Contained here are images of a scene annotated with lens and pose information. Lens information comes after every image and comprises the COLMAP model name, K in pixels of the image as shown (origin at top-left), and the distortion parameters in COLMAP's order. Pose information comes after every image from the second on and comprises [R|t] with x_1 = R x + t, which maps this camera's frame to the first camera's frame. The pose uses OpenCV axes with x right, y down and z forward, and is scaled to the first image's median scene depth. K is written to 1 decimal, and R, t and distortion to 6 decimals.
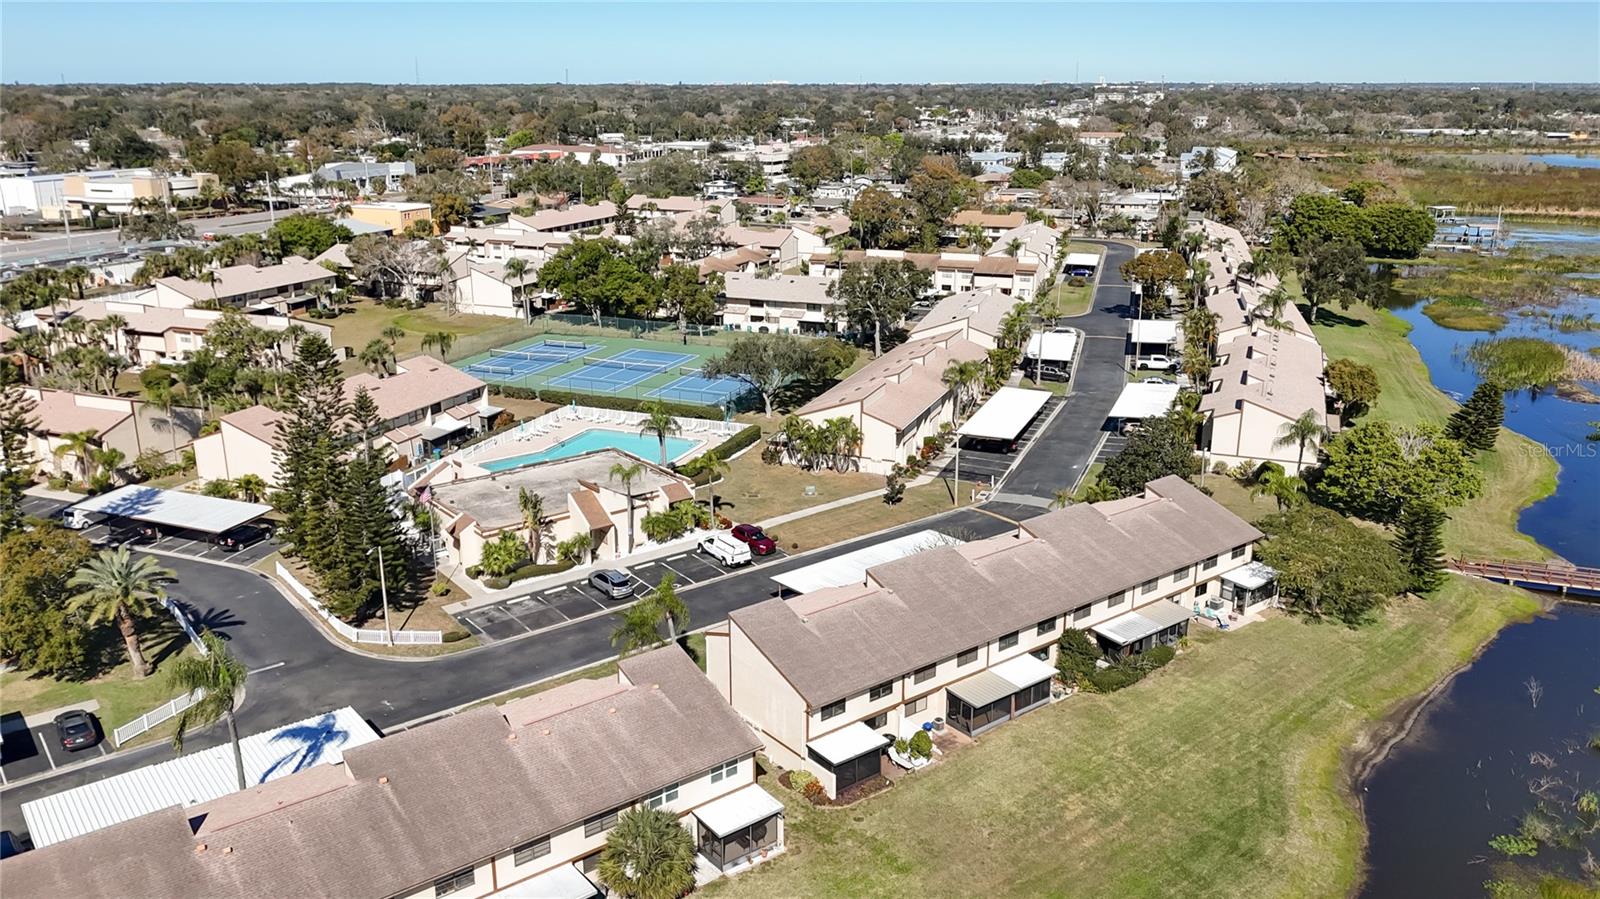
lens RADIAL K [[1218.1, 0, 800.0], [0, 1218.1, 449.5], [0, 0, 1]] dist [0.075916, -0.122898]
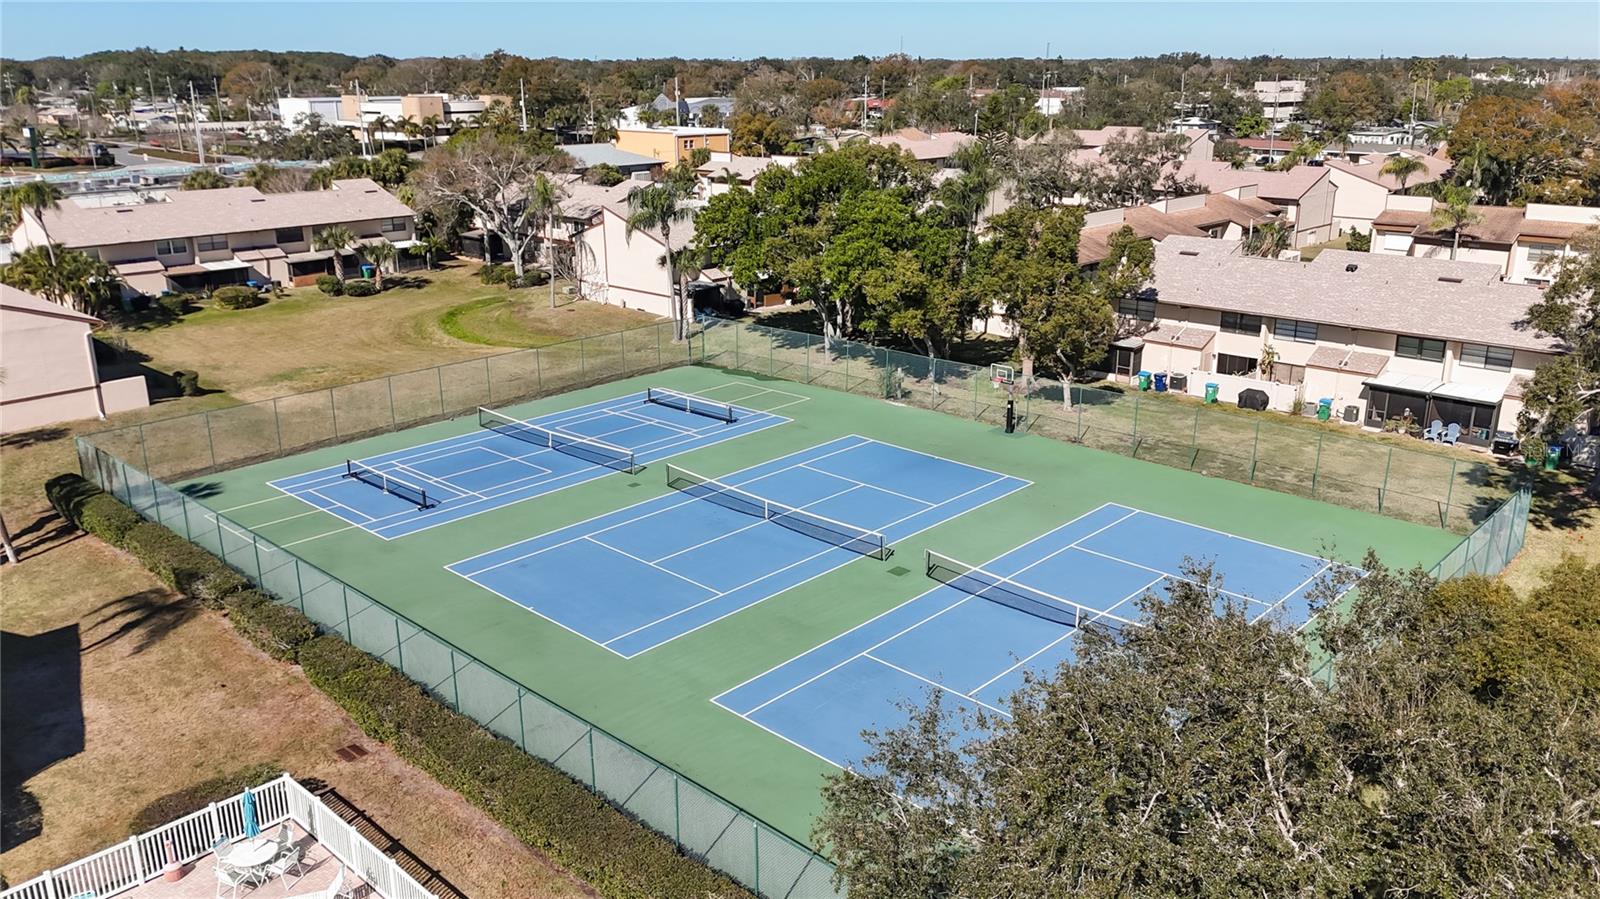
lens RADIAL K [[1218.1, 0, 800.0], [0, 1218.1, 449.5], [0, 0, 1]] dist [0.075916, -0.122898]
pose [[0.930750, 0.104341, -0.350453, -0.035472], [-0.099612, 0.994526, 0.031549, -0.112493], [0.351826, 0.005545, 0.936049, 0.849751]]
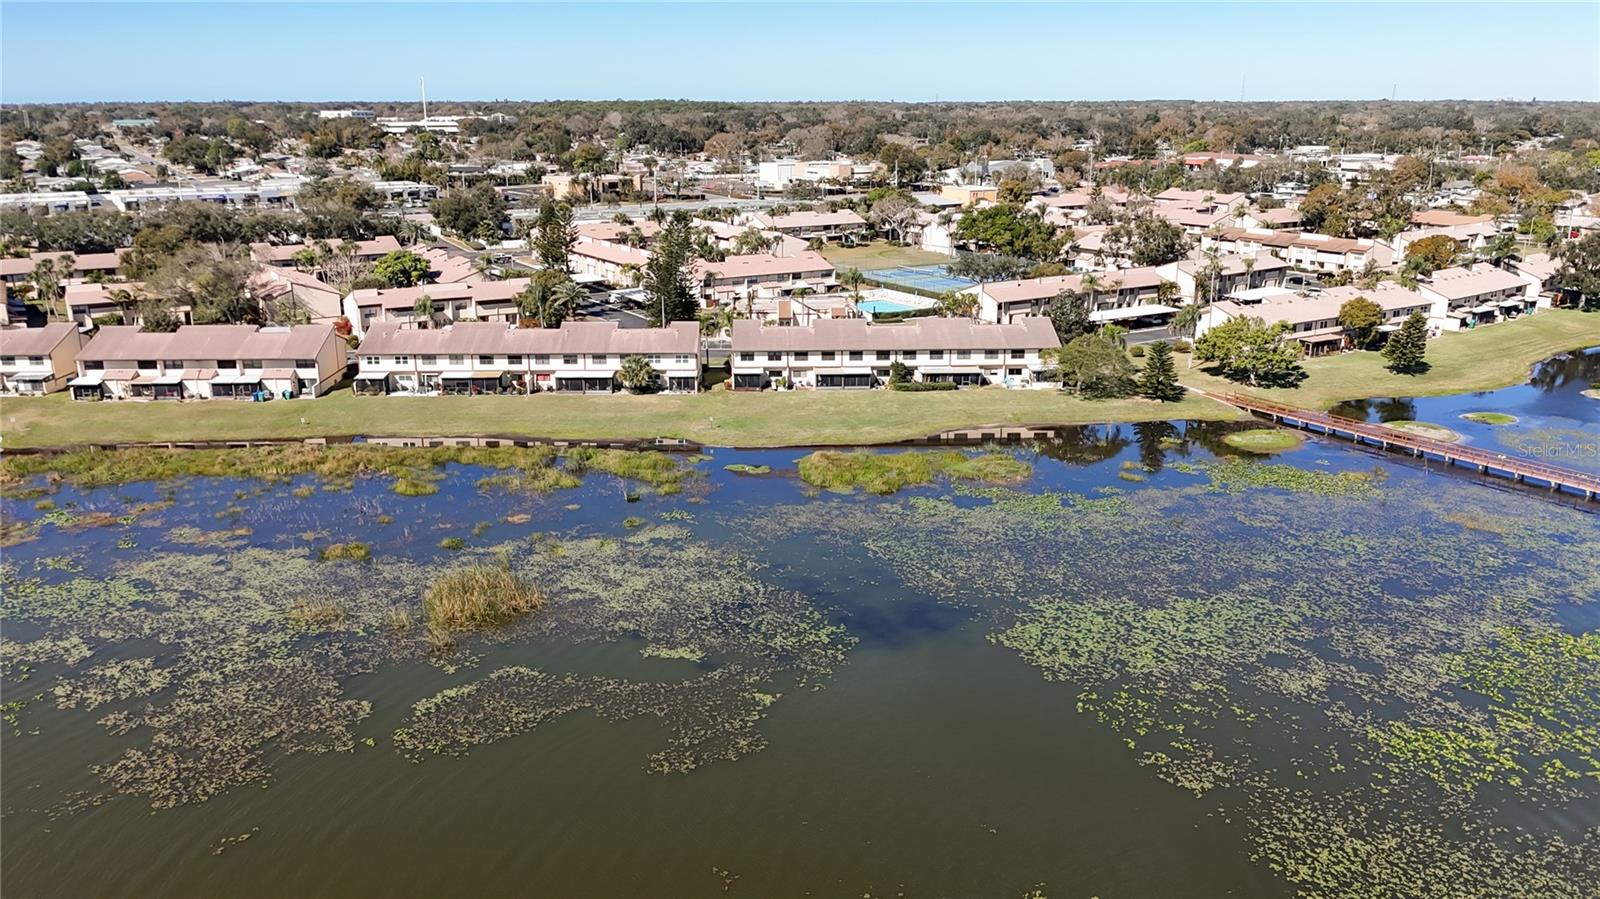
lens RADIAL K [[1231.0, 0, 800.0], [0, 1231.0, 449.5], [0, 0, 1]] dist [0.069441, -0.168656]
pose [[0.803229, 0.160626, -0.573604, 0.725858], [-0.169142, 0.984823, 0.038926, 0.135349], [0.571151, 0.065754, 0.818207, -0.419618]]
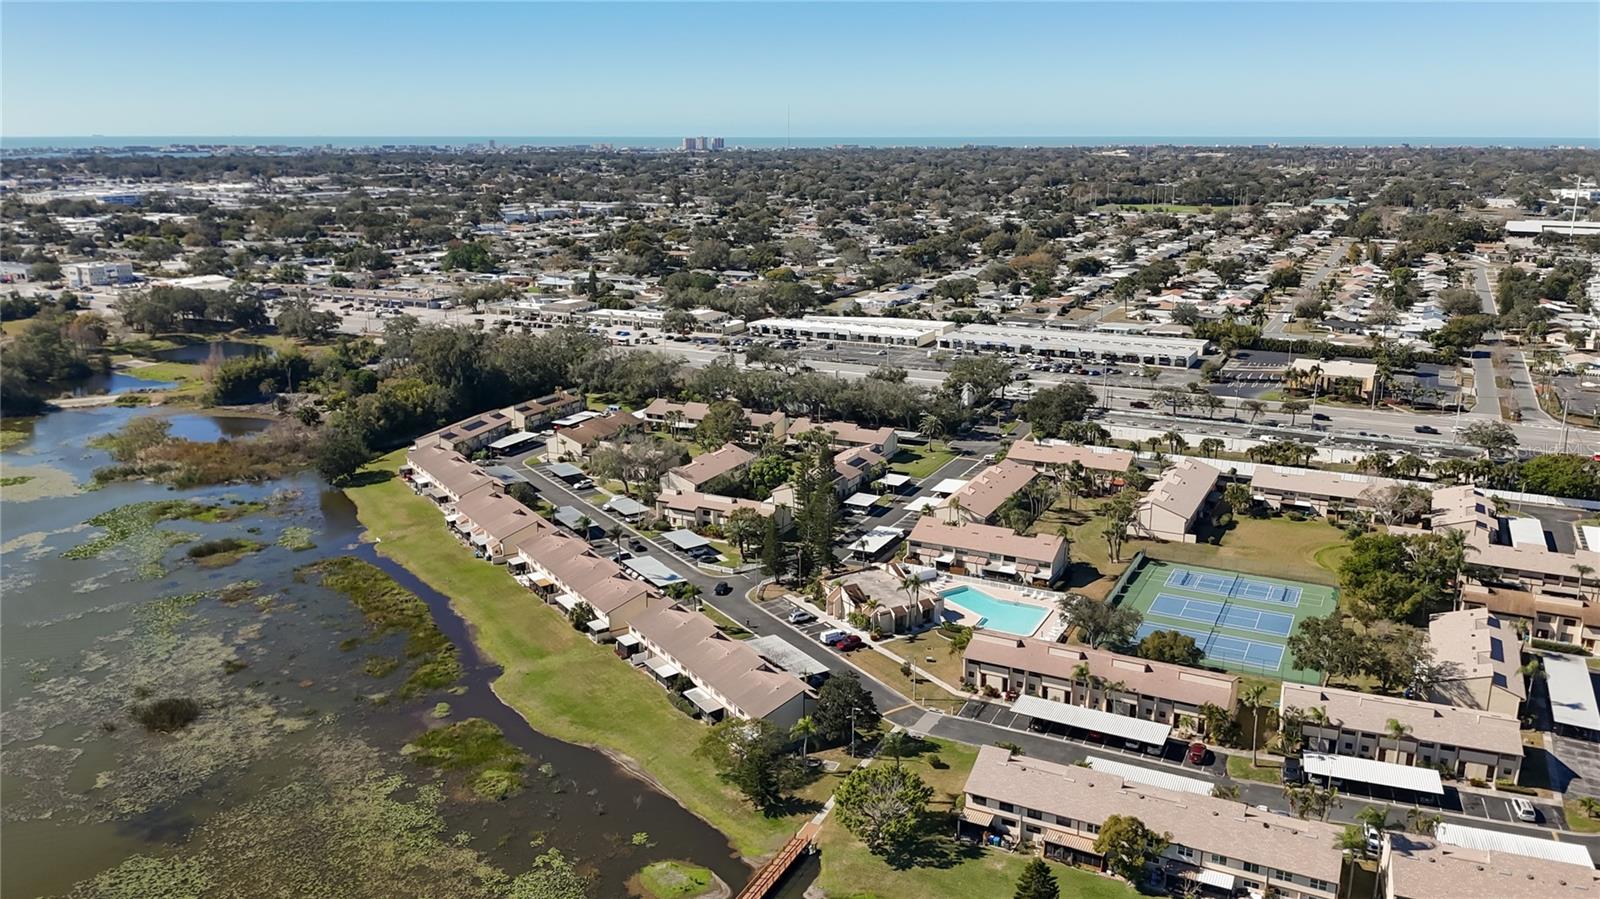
lens RADIAL K [[1222.5, 0, 797.8], [0, 1222.5, 408.6], [0, 0, 1]] dist [0.052004, -0.099431]
pose [[-0.094730, 0.217782, -0.971389, 1.363240], [-0.283486, 0.929476, 0.236031, -0.544583], [0.954286, 0.297734, -0.026311, 0.633569]]
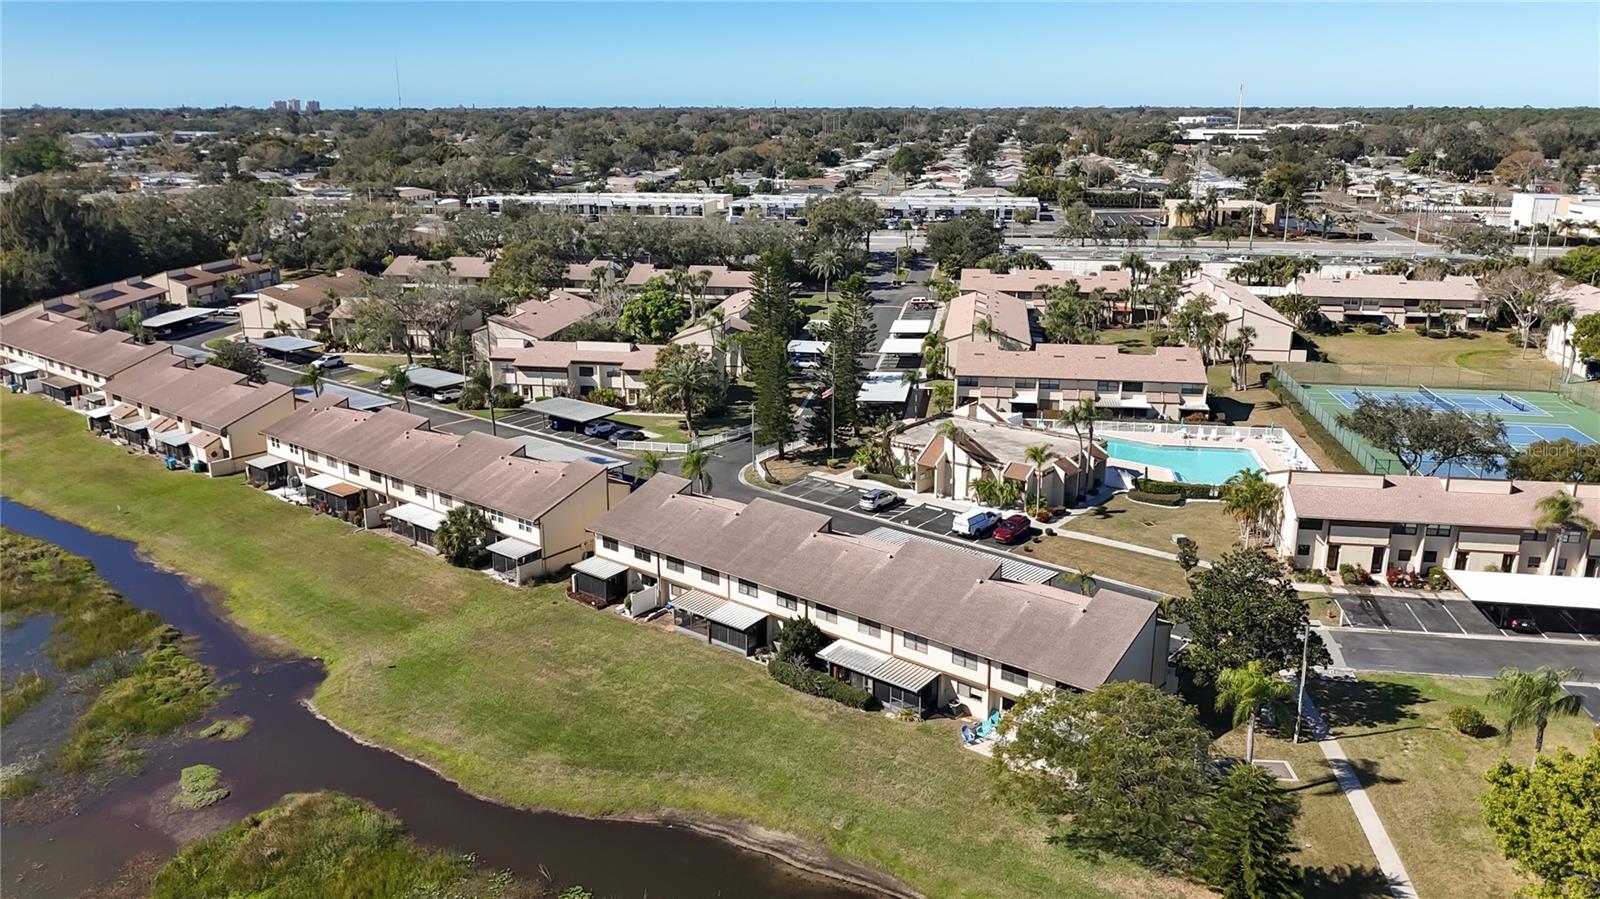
lens RADIAL K [[1199.1, 0, 800.0], [0, 1199.1, 449.5], [0, 0, 1]] dist [0.035049, -0.076537]
pose [[0.216610, 0.267734, -0.938828, 0.649388], [-0.279047, 0.938518, 0.203263, -0.111152], [0.935528, 0.217949, 0.278002, 0.387884]]
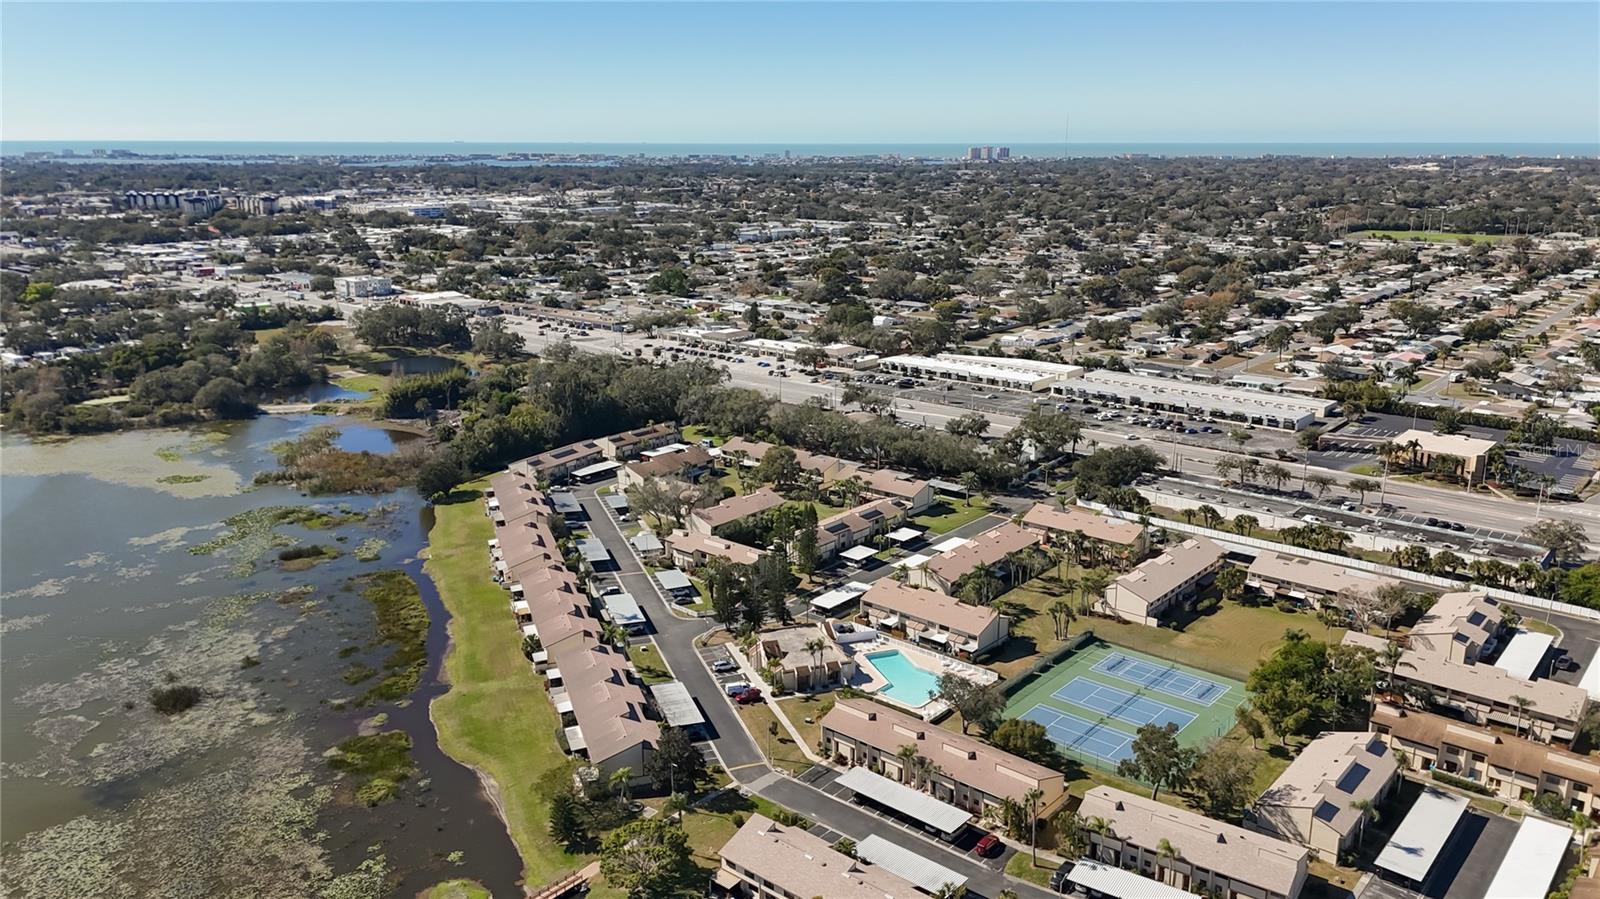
lens RADIAL K [[1189.2, 0, 799.9], [0, 1189.2, 428.4], [0, 0, 1]] dist [0.072010, -0.109481]
pose [[-0.326299, 0.220915, -0.919090, 1.326873], [-0.270462, 0.909839, 0.314712, -0.786554], [0.905748, 0.351269, -0.237131, 1.052607]]
